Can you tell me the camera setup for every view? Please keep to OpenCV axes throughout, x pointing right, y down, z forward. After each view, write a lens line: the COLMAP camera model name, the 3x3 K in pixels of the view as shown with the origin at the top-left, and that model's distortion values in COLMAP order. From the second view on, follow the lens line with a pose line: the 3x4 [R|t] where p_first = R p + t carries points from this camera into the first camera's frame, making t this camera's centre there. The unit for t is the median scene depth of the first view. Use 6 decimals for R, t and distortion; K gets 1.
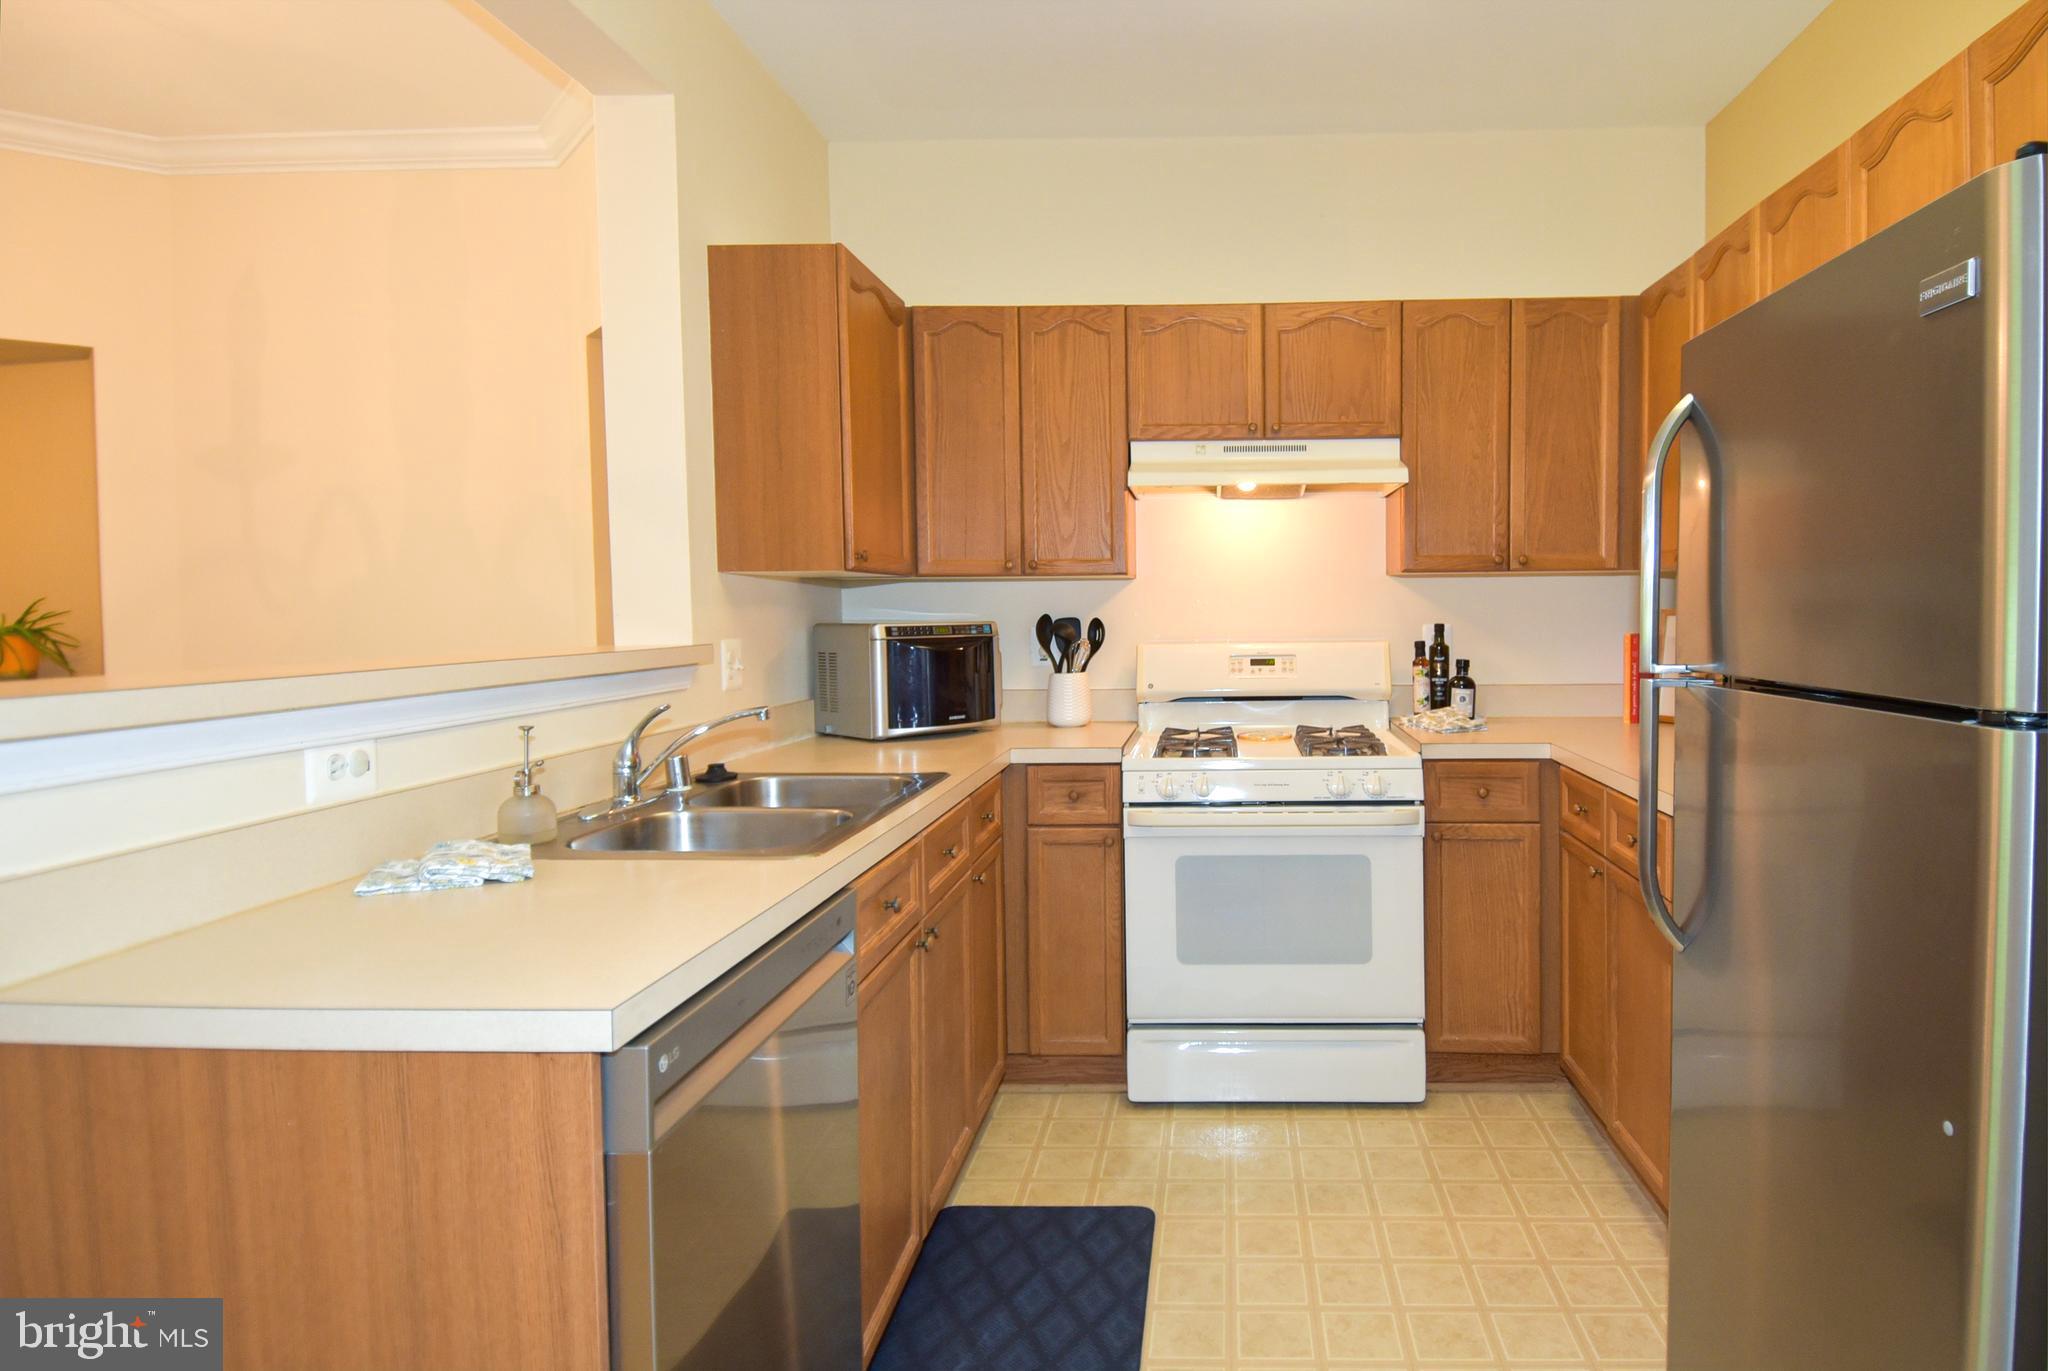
lens RADIAL K [[1117.0, 0, 1100.0], [0, 1117.0, 614.3], [0, 0, 1]] dist [0.030721, -0.037390]
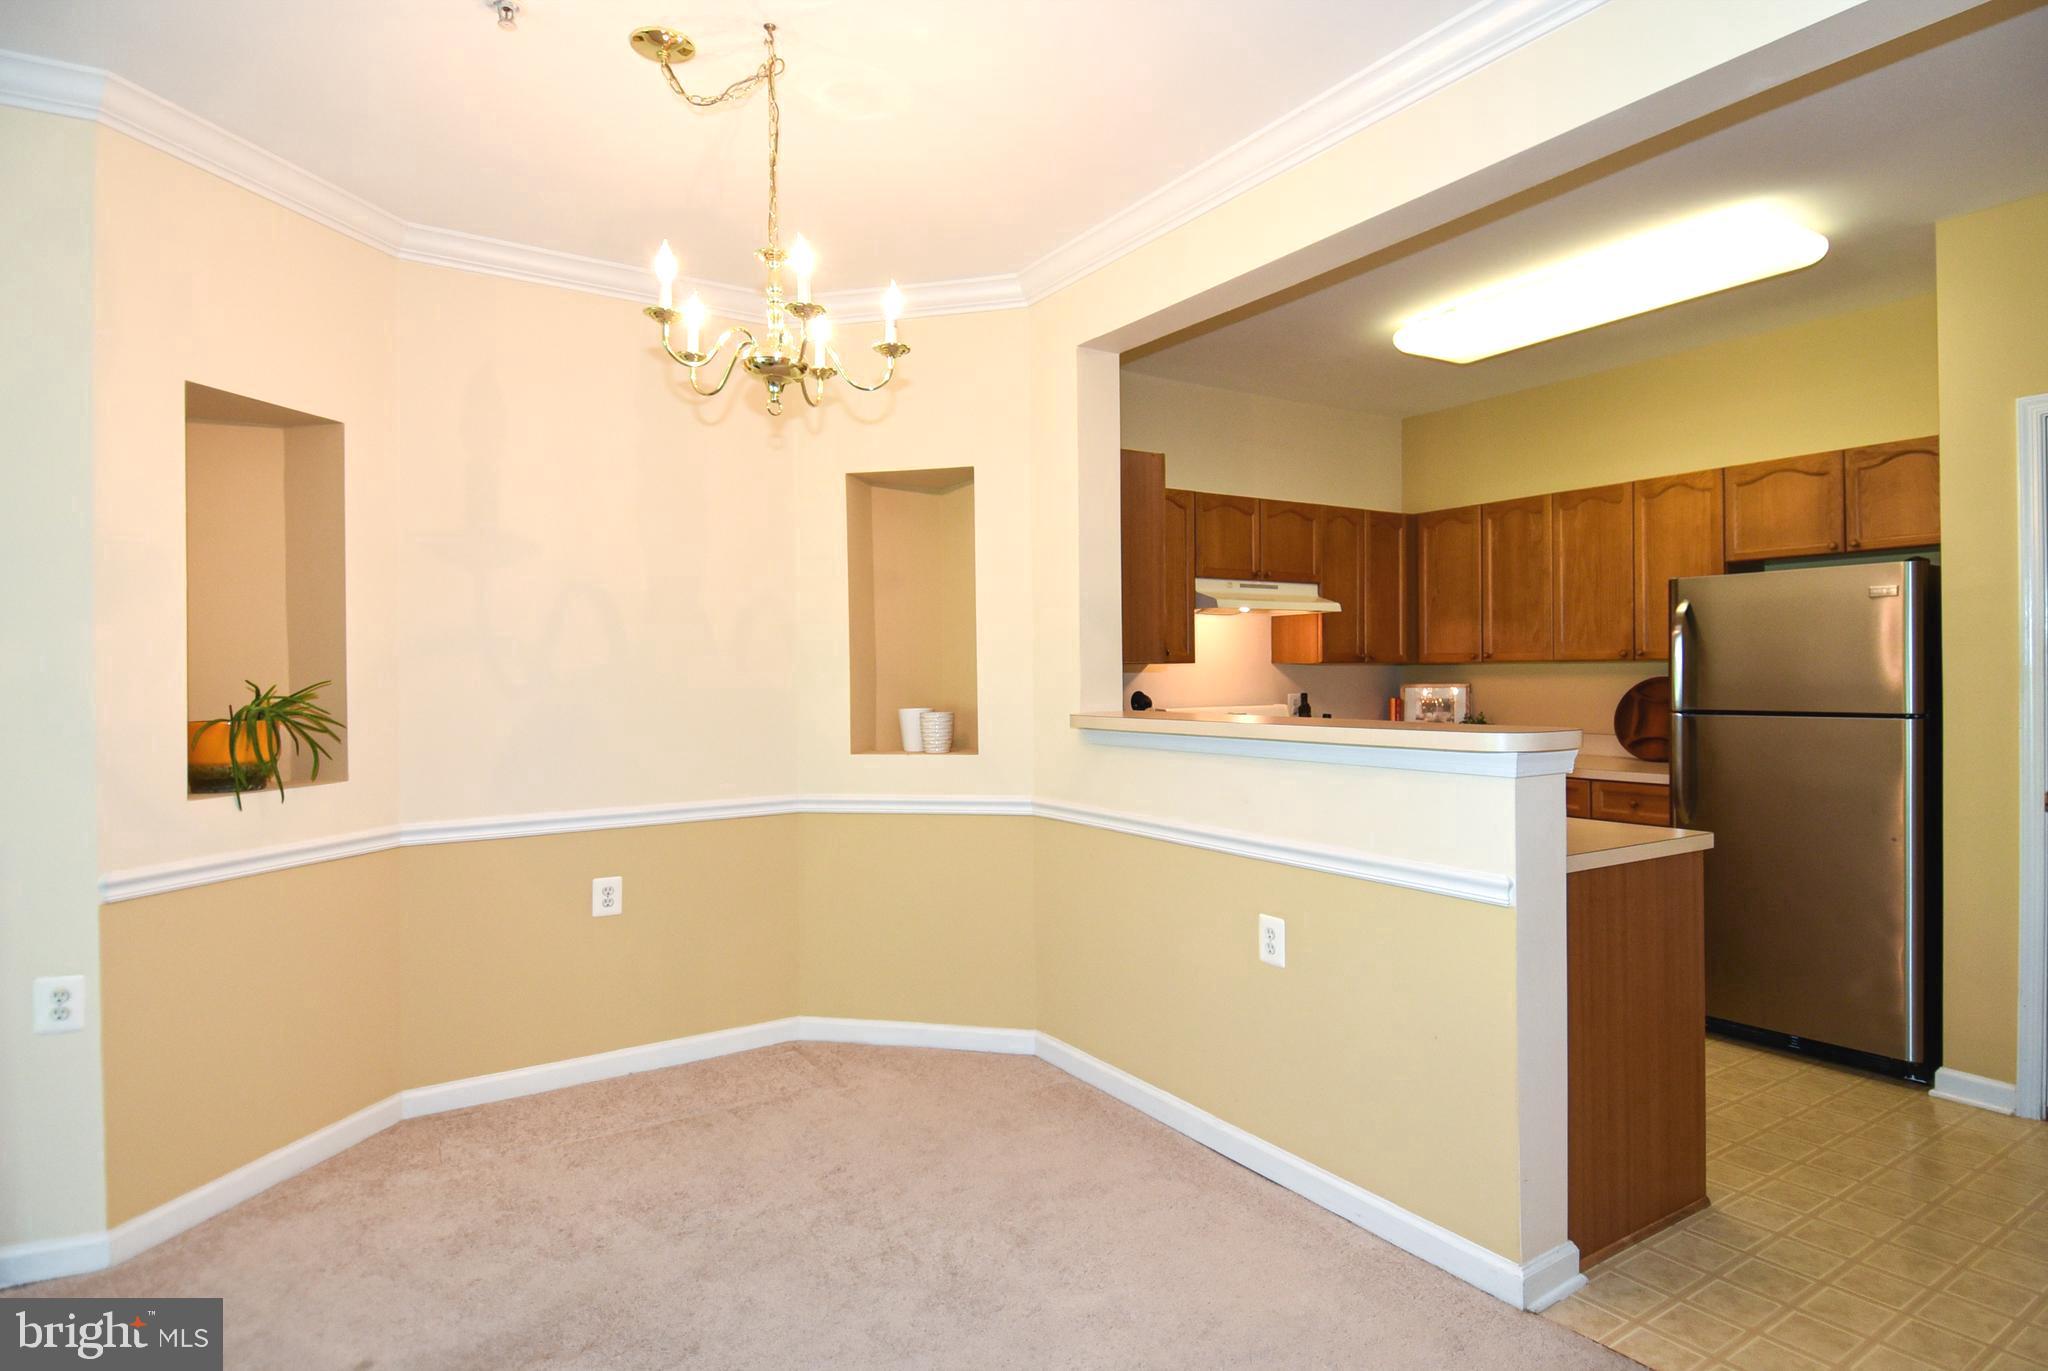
lens RADIAL K [[1048.4, 0, 1081.6], [0, 1048.4, 656.2], [0, 0, 1]] dist [0.035397, -0.037300]
pose [[0.820146, 0.010206, 0.572064, -0.934837], [0.007973, 0.999540, -0.029262, -0.003874], [-0.572099, 0.028560, 0.819687, -0.101544]]
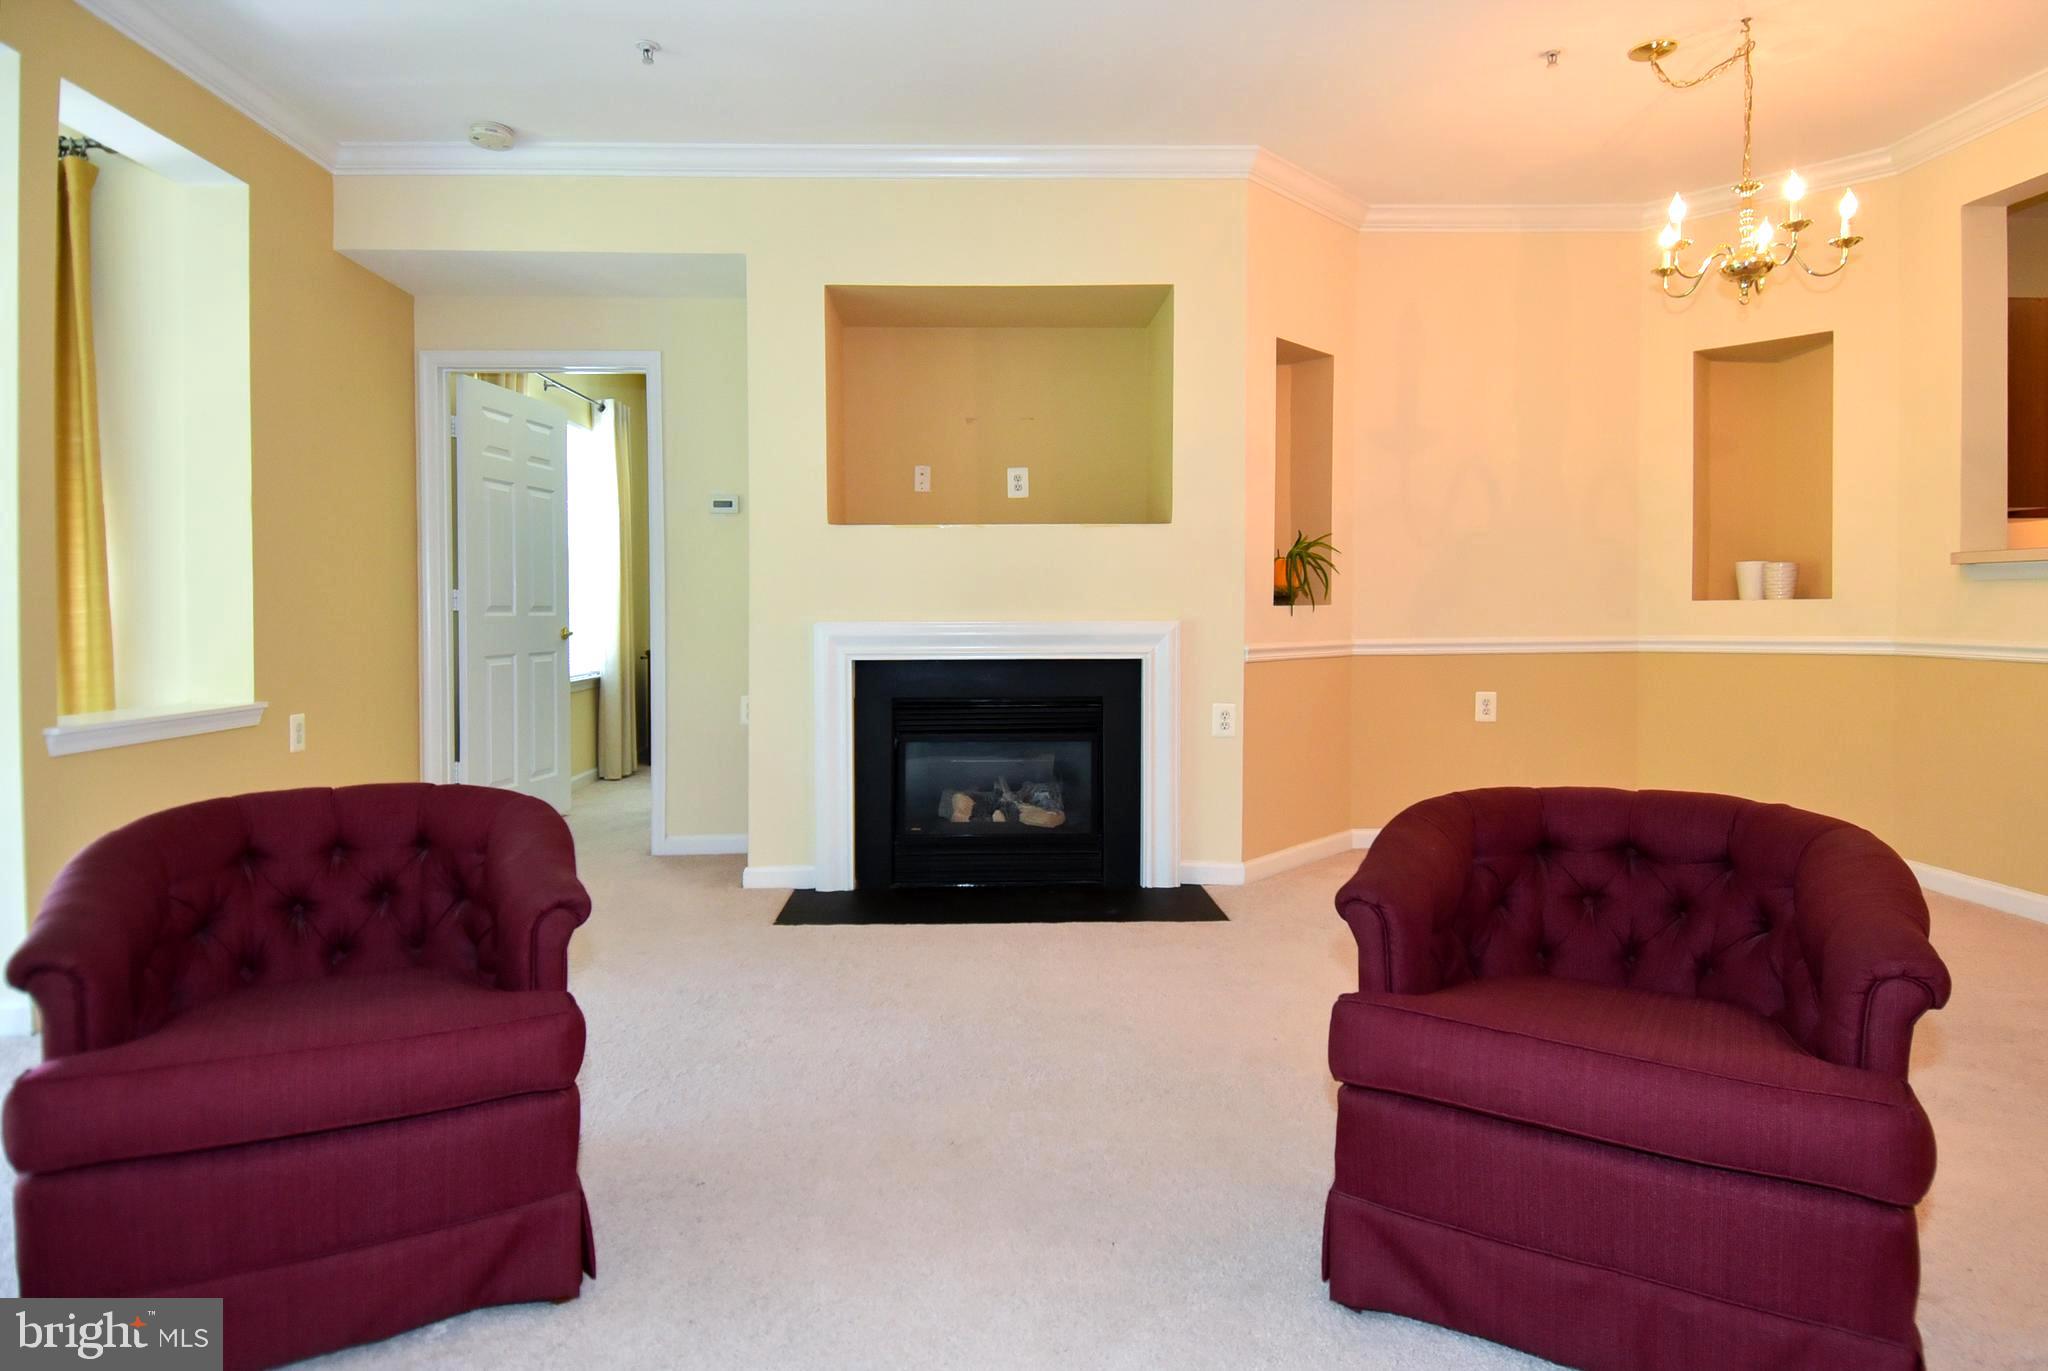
lens RADIAL K [[1117.0, 0, 1100.0], [0, 1117.0, 614.3], [0, 0, 1]] dist [0.030721, -0.037390]
pose [[0.998138, -0.000765, 0.060996, -1.320450], [0.000583, 0.999995, 0.002994, 0.083750], [-0.060998, -0.002953, 0.998134, -0.375756]]
